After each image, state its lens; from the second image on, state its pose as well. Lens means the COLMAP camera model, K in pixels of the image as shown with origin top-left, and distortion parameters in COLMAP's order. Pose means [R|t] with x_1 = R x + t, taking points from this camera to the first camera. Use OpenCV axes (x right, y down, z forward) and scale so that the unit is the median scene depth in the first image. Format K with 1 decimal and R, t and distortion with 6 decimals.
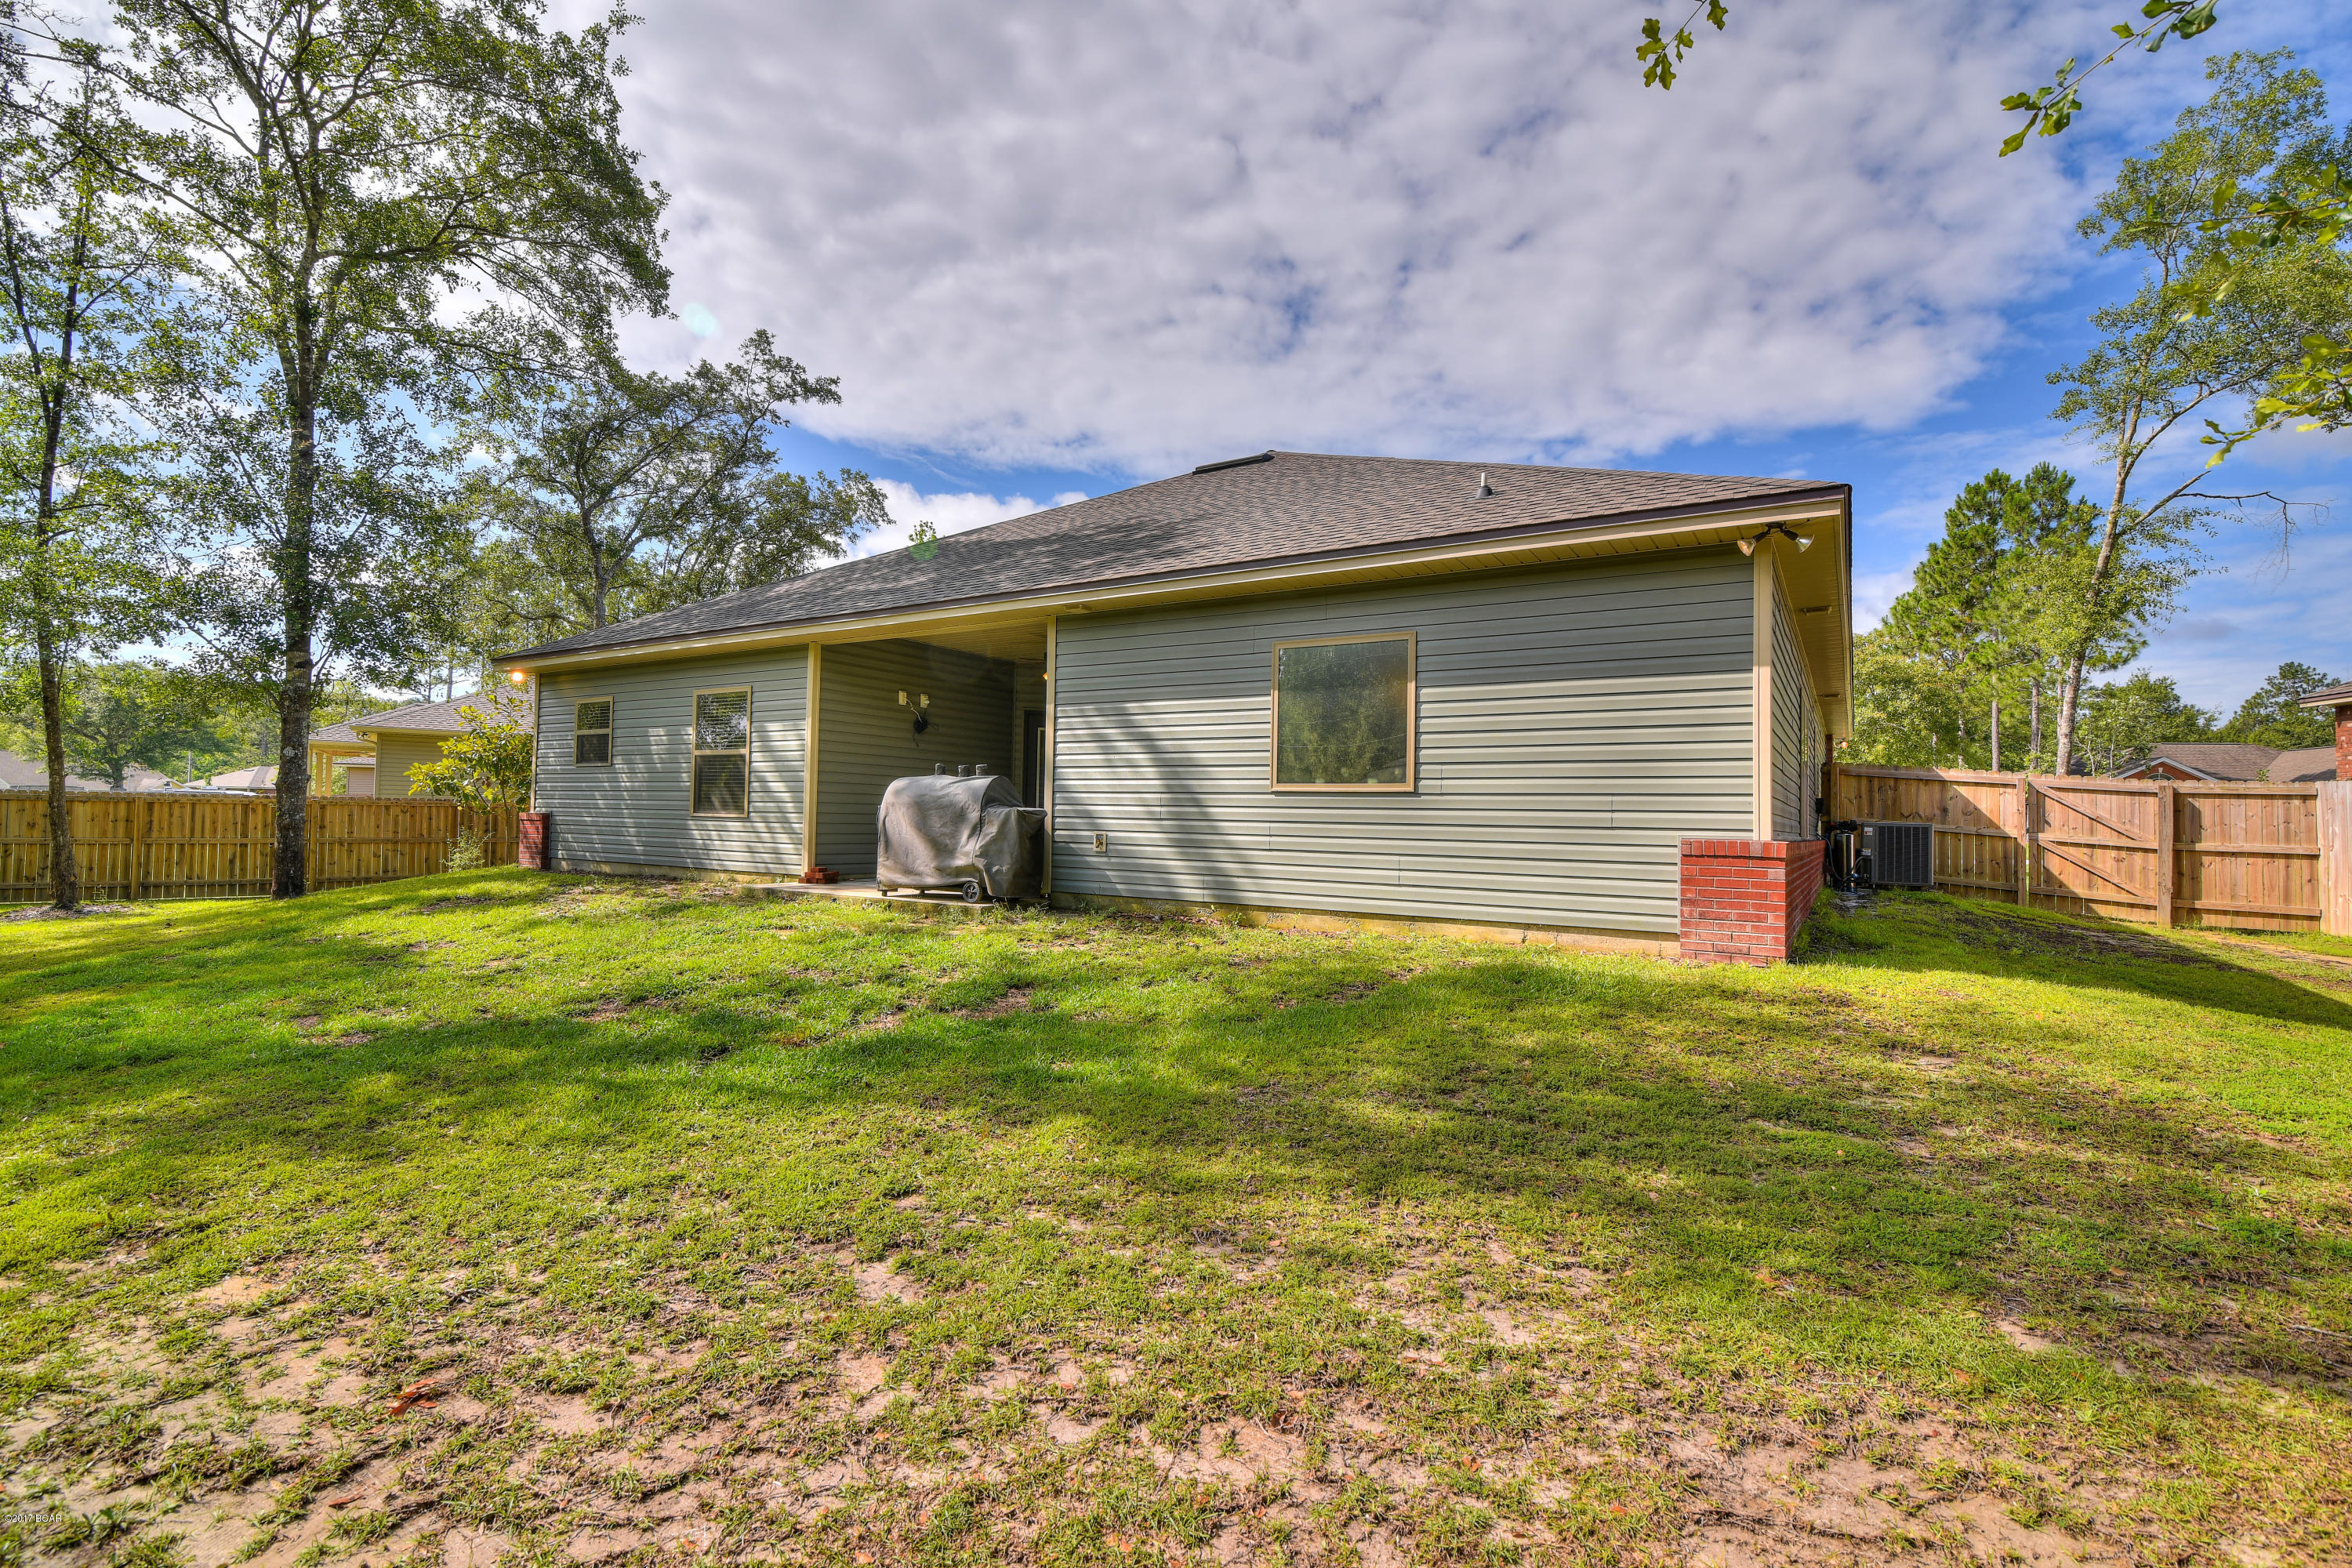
lens RADIAL K [[1088.8, 0, 1231.9], [0, 1088.8, 766.5], [0, 0, 1]] dist [-0.010123, -0.000936]
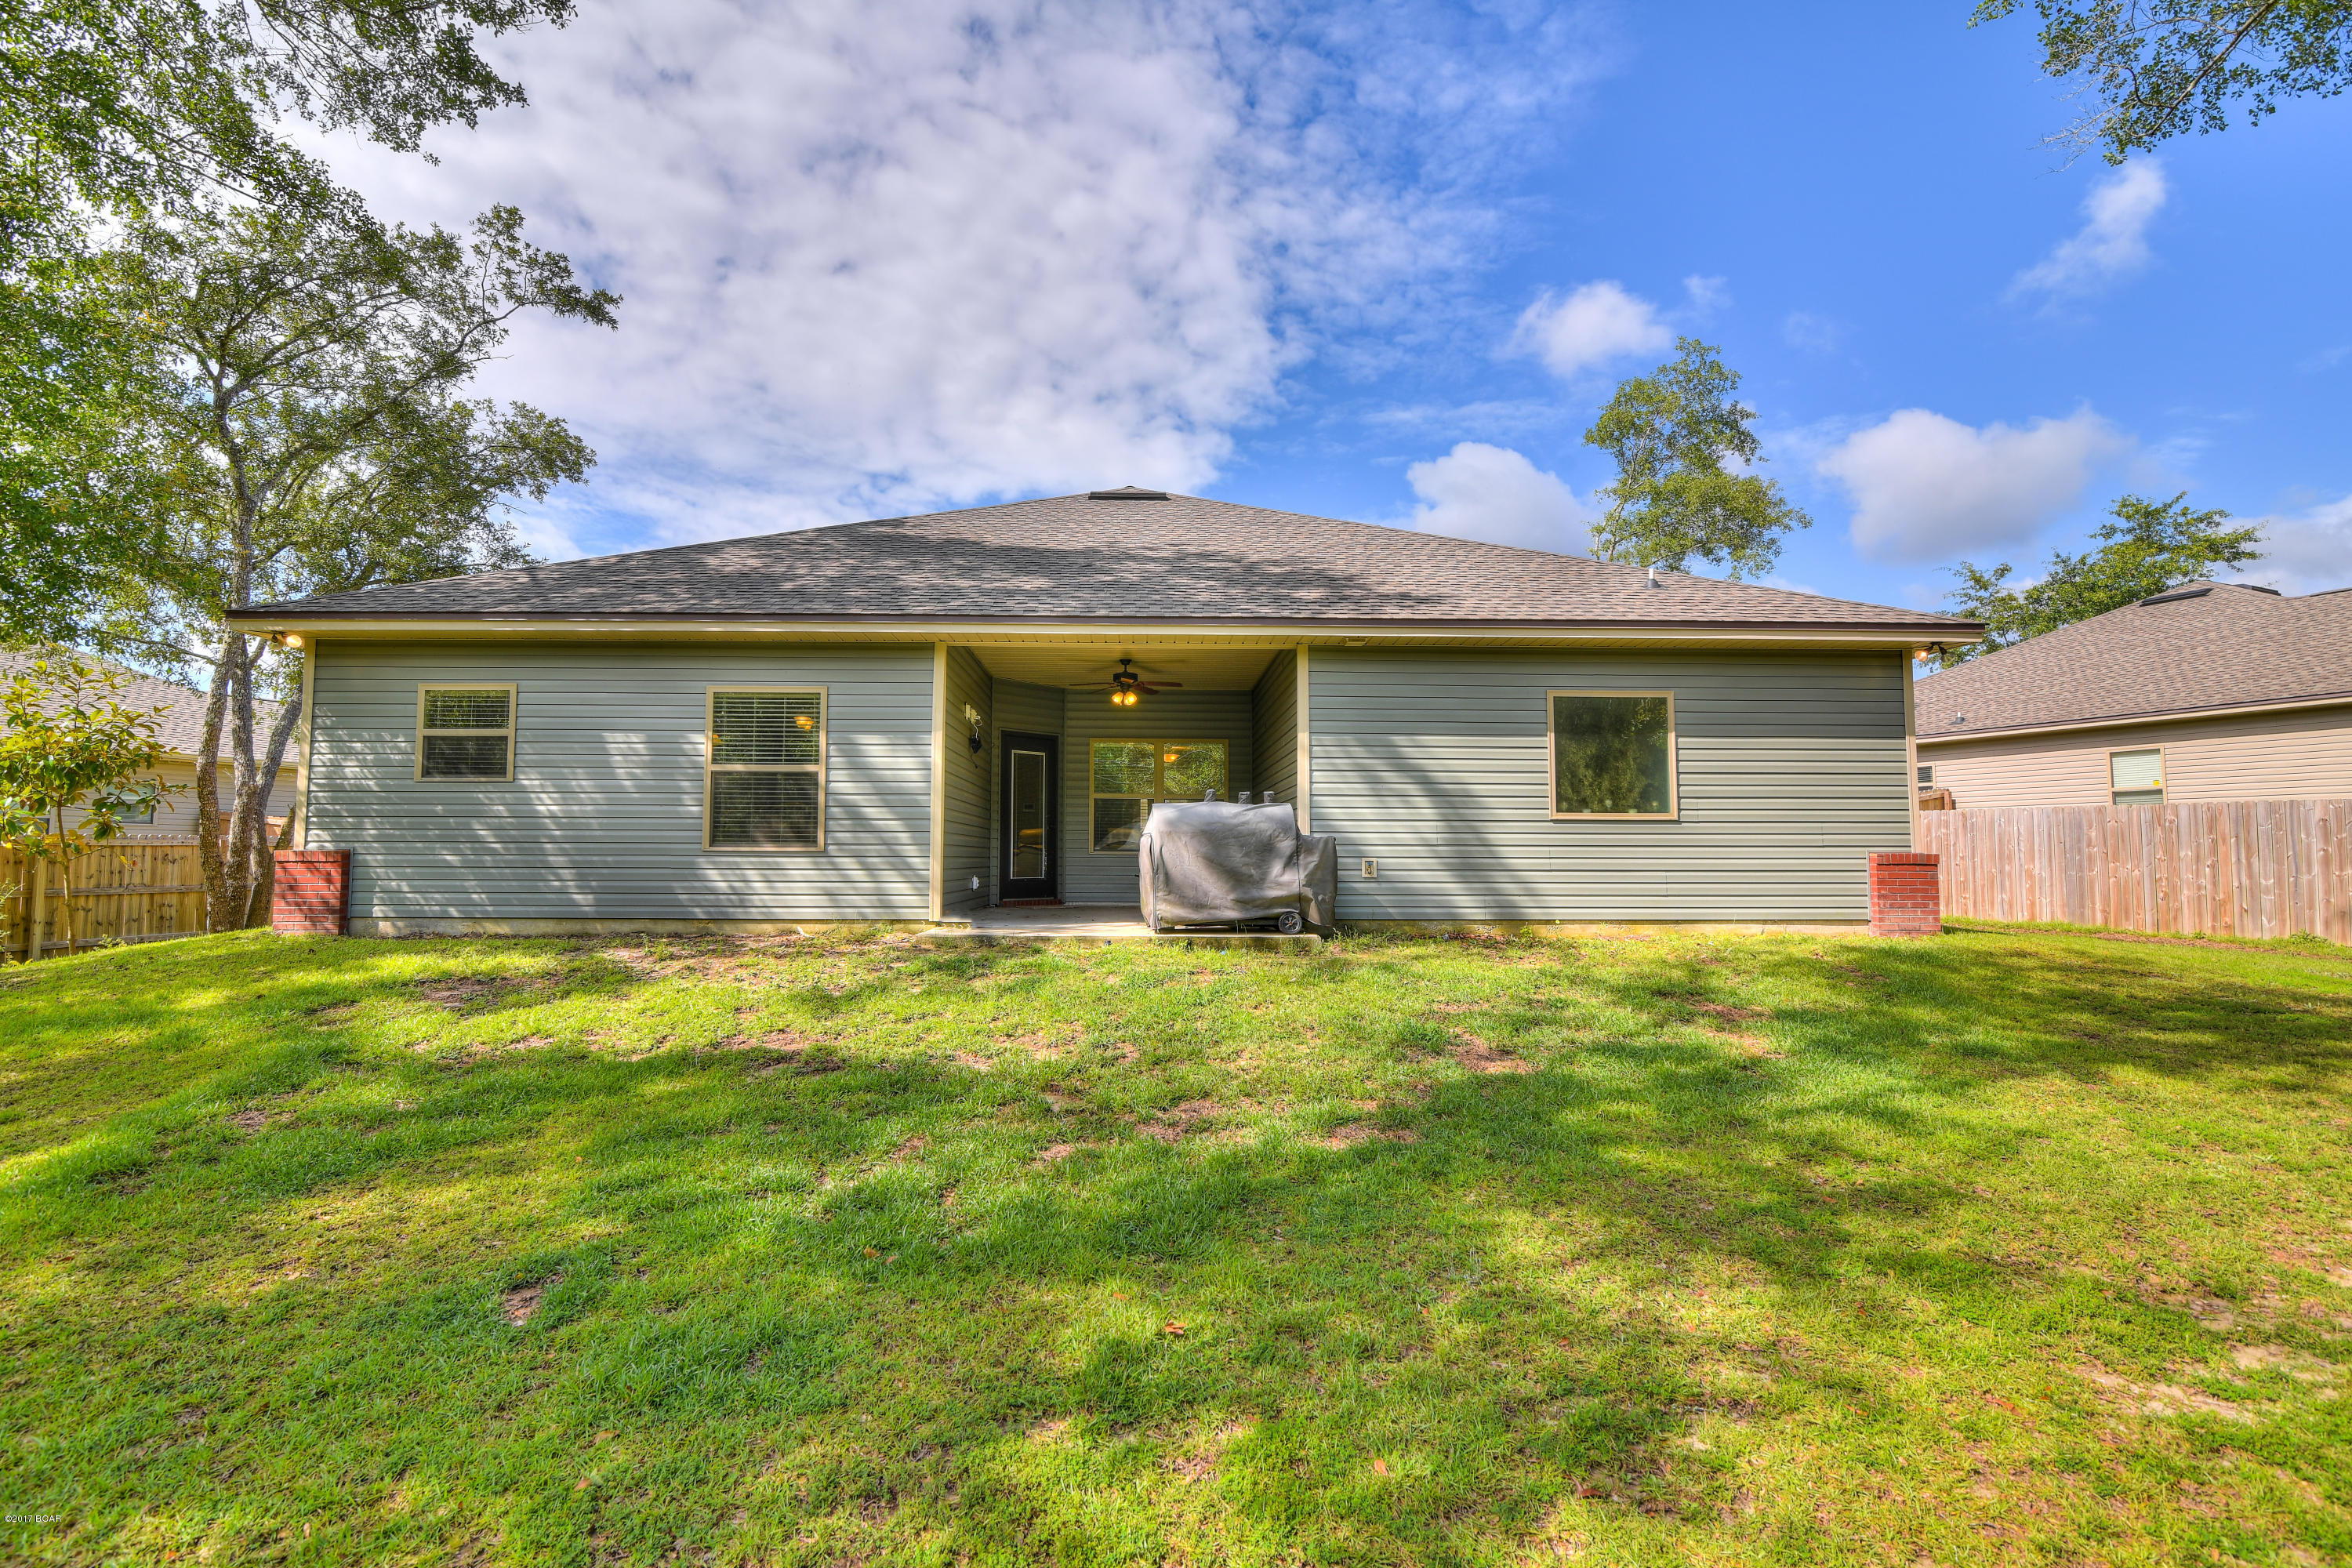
lens RADIAL K [[1088.8, 0, 1183.0], [0, 1088.8, 778.7], [0, 0, 1]] dist [-0.010123, -0.000936]
pose [[0.835757, 0.022038, 0.548657, -0.593403], [-0.013068, 0.999710, -0.020250, 0.005042], [-0.548944, 0.009755, 0.835802, 0.160024]]
